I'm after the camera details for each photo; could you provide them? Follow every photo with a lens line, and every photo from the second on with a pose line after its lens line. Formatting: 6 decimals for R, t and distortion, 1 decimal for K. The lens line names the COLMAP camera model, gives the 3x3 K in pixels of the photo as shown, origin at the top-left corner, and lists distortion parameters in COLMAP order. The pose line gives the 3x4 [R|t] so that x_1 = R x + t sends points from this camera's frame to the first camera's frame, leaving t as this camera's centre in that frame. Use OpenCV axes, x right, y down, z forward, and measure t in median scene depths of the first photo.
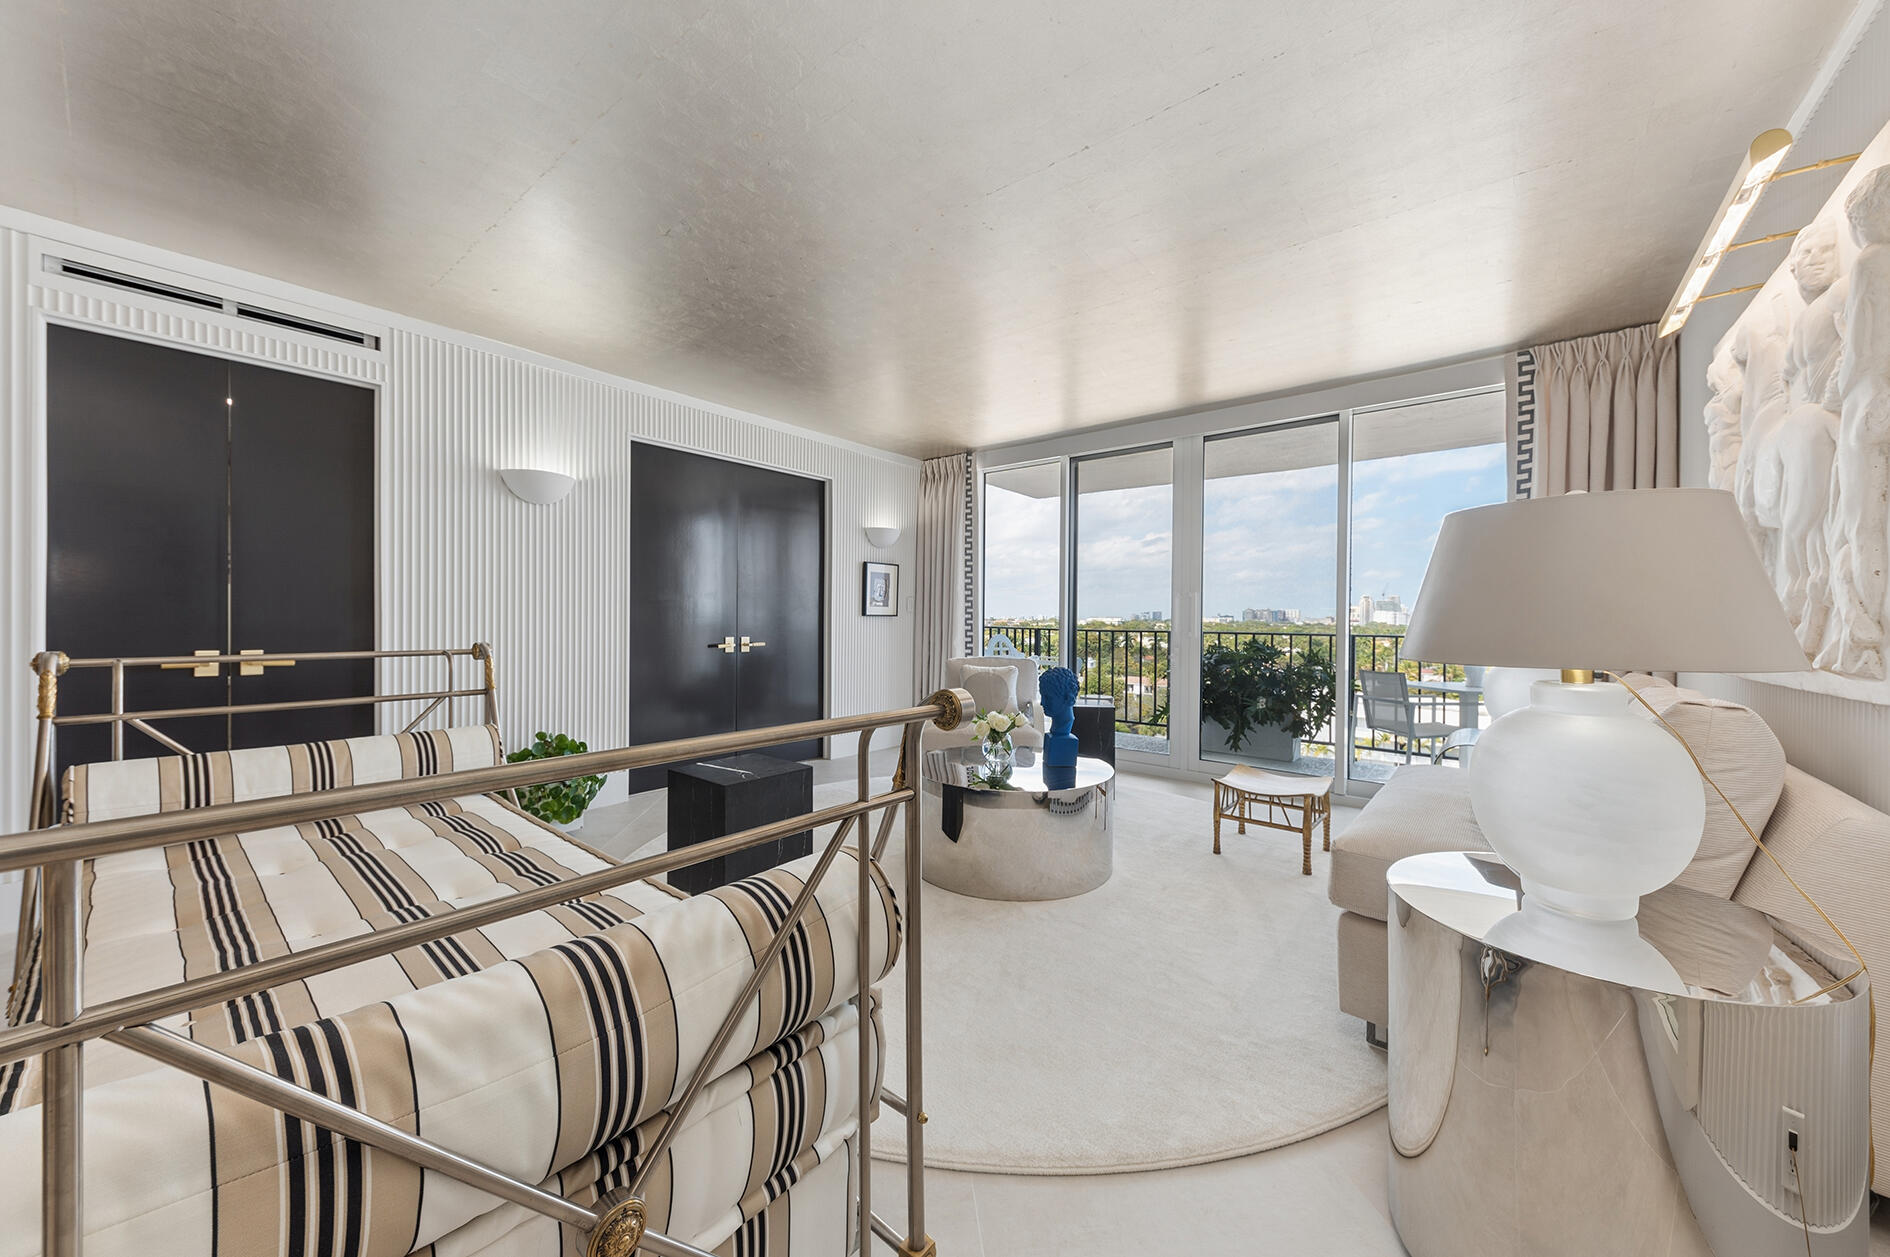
lens RADIAL K [[674.4, 0, 956.6], [0, 674.4, 620.7], [0, 0, 1]] dist [0.011208, 0.000096]
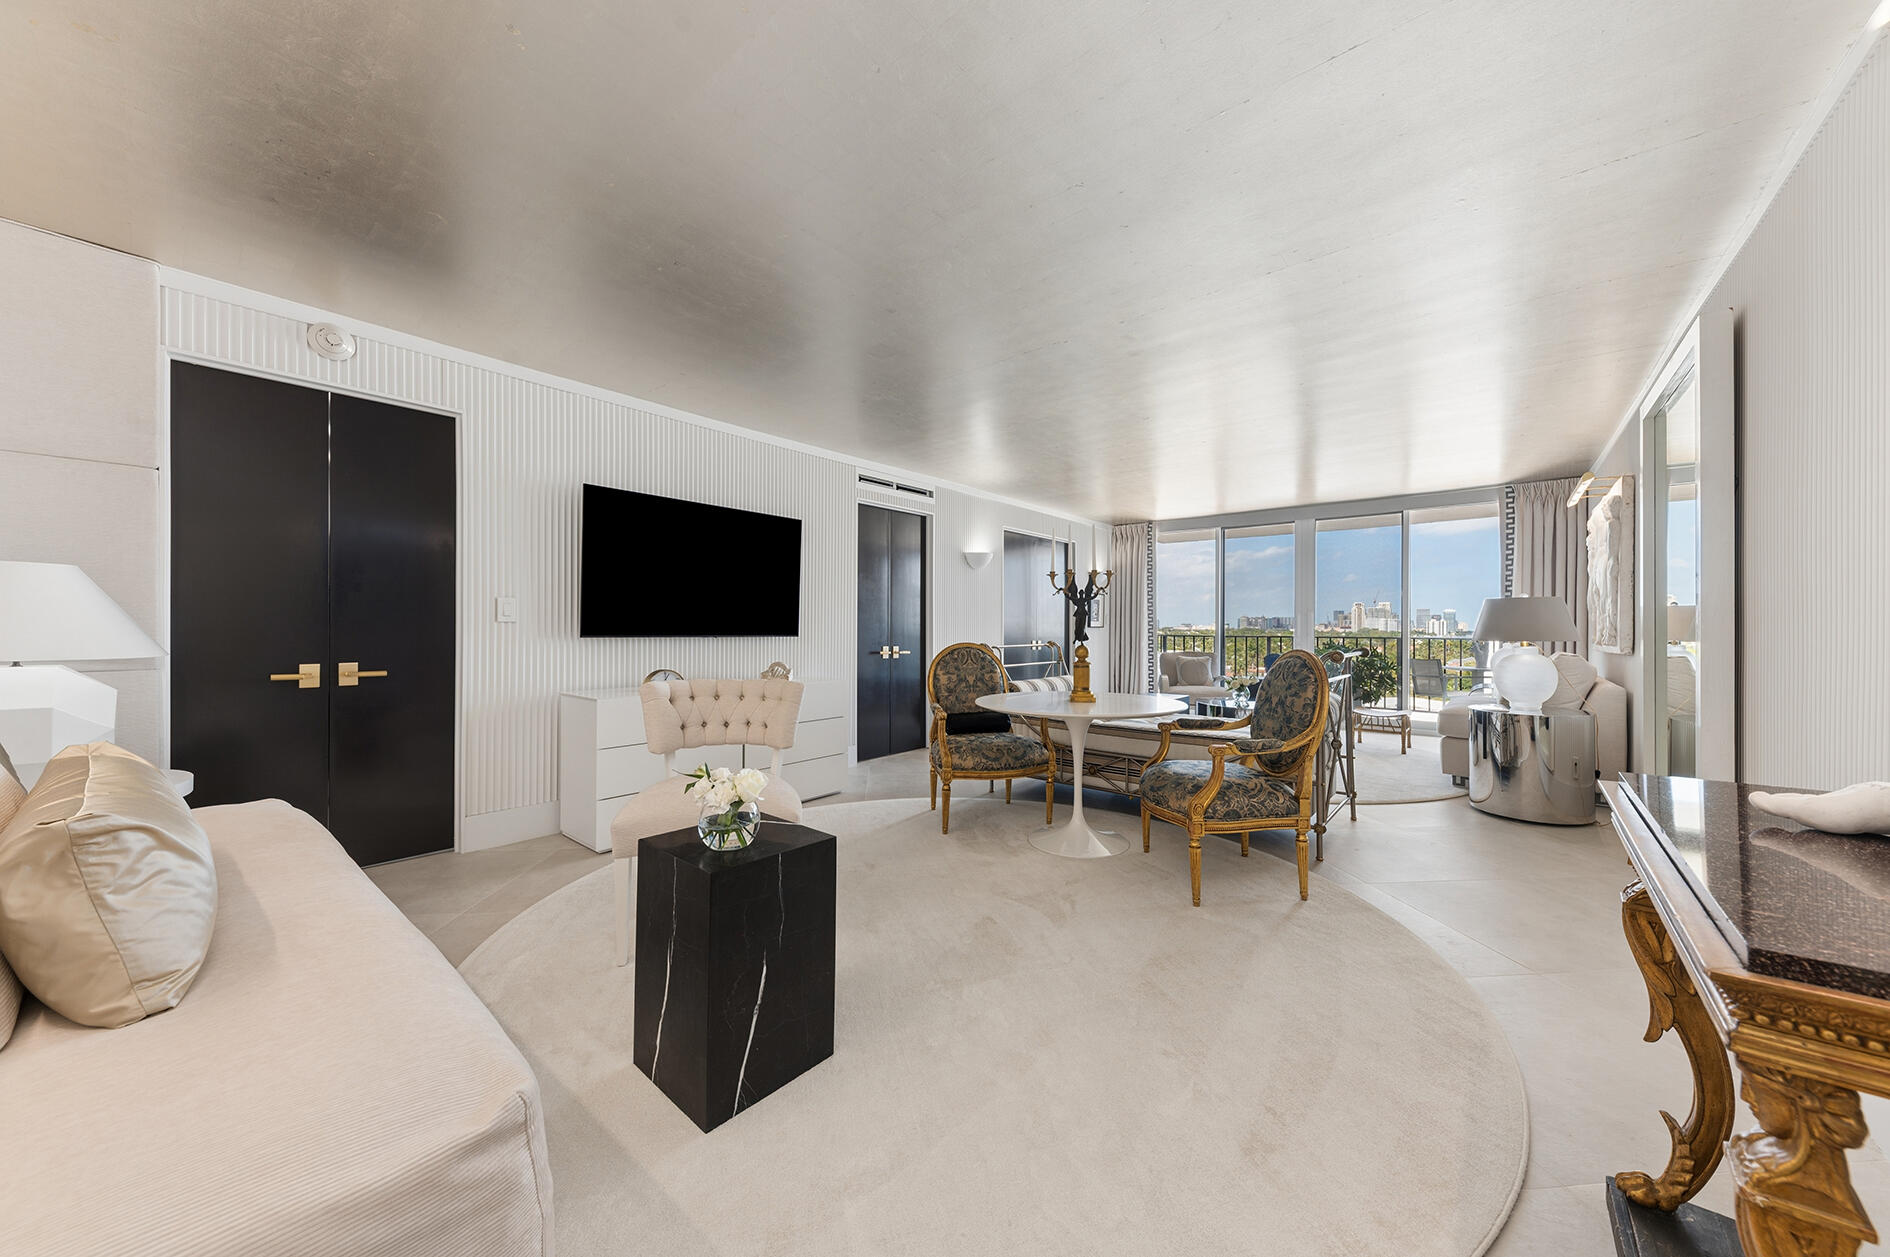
lens RADIAL K [[697.1, 0, 943.1], [0, 697.1, 620.0], [0, 0, 1]] dist [0.059363, -0.000044]
pose [[0.999642, -0.007405, 0.025729, -0.524626], [0.007755, 0.999878, -0.013523, -0.004492], [-0.025625, 0.013718, 0.999577, -0.638818]]
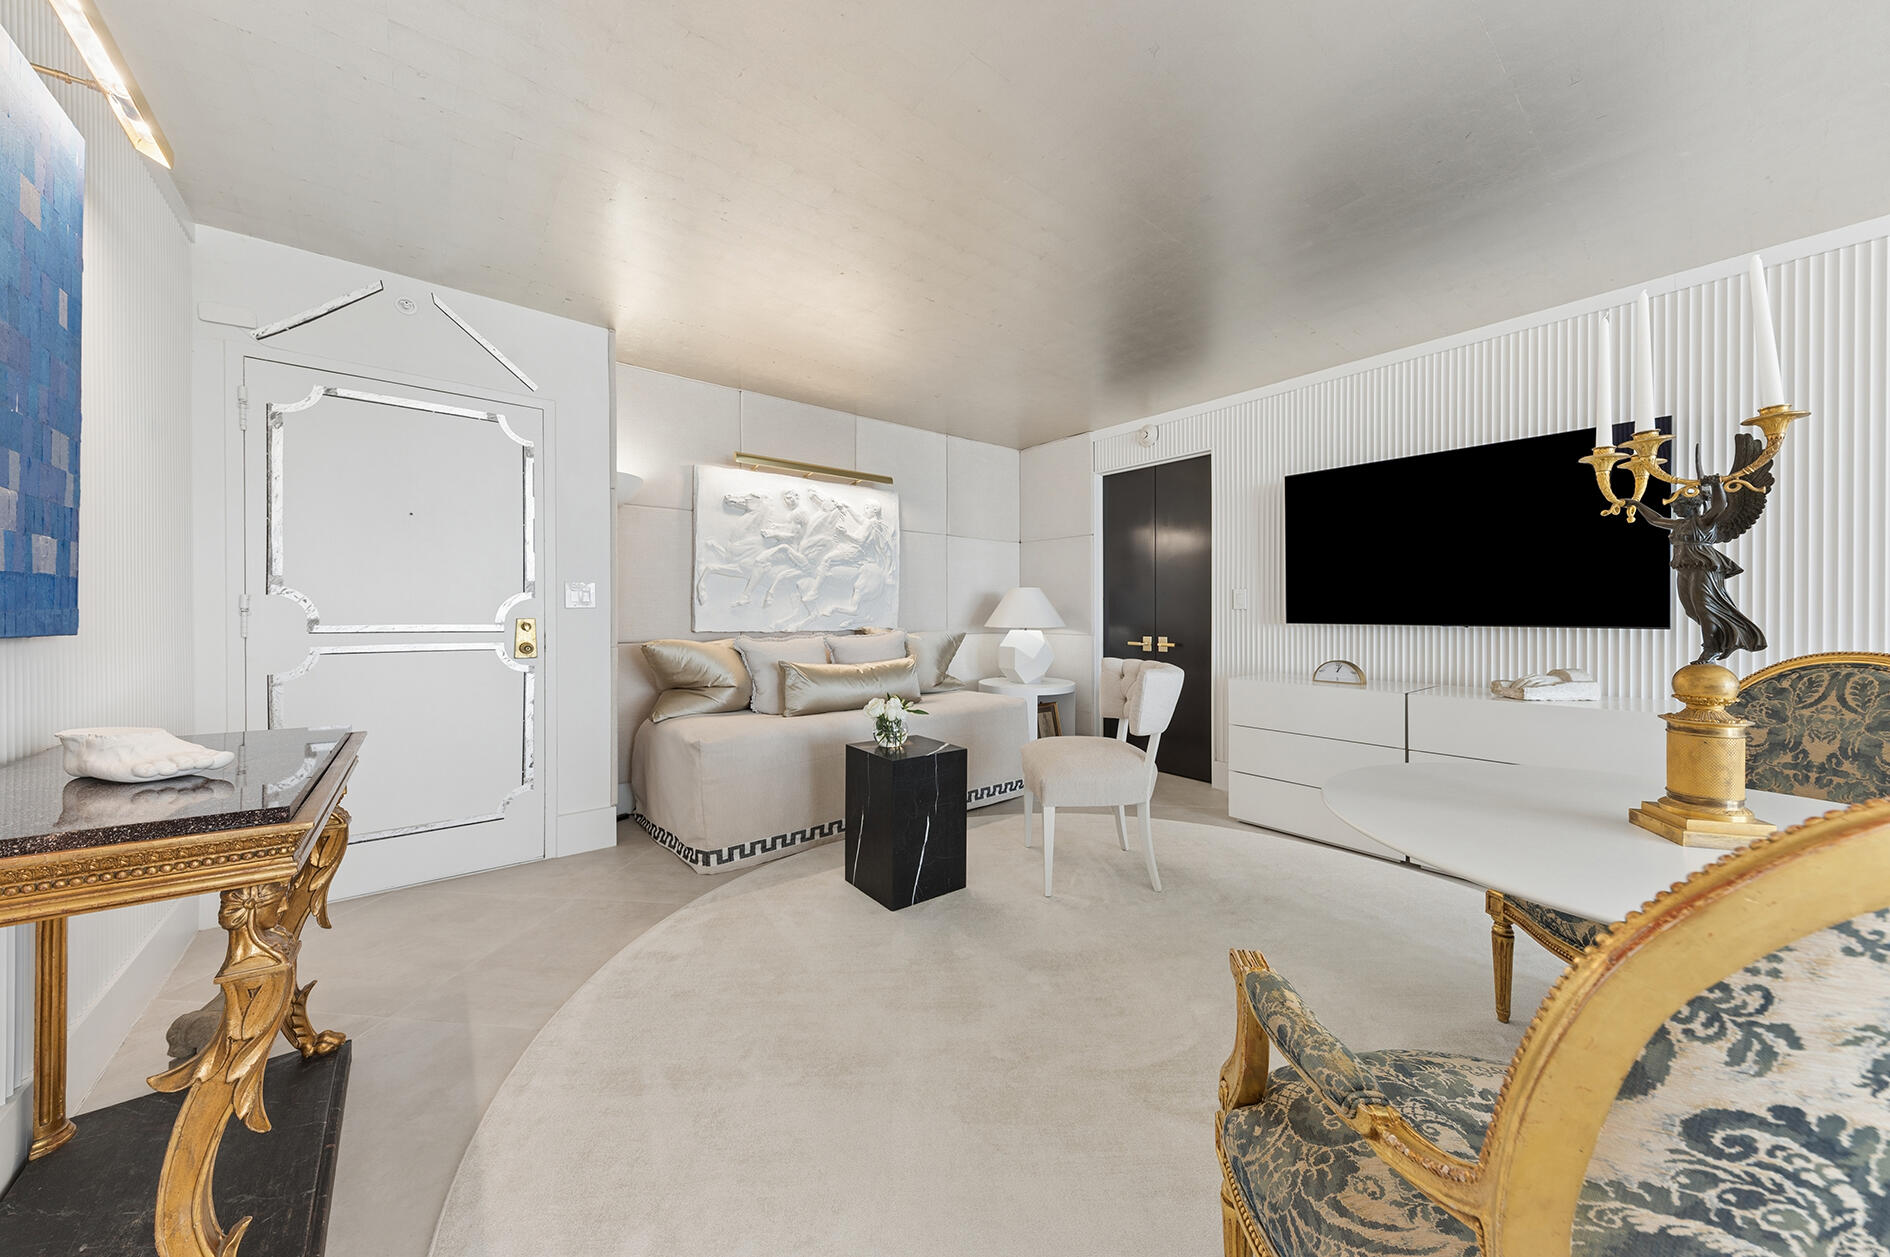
lens RADIAL K [[697.1, 0, 943.1], [0, 697.1, 620.0], [0, 0, 1]] dist [0.059363, -0.000044]
pose [[-0.178249, -0.001886, -0.983984, 2.931245], [-0.007060, 0.999975, -0.000638, 0.027631], [0.983960, 0.006833, -0.178258, 3.141525]]
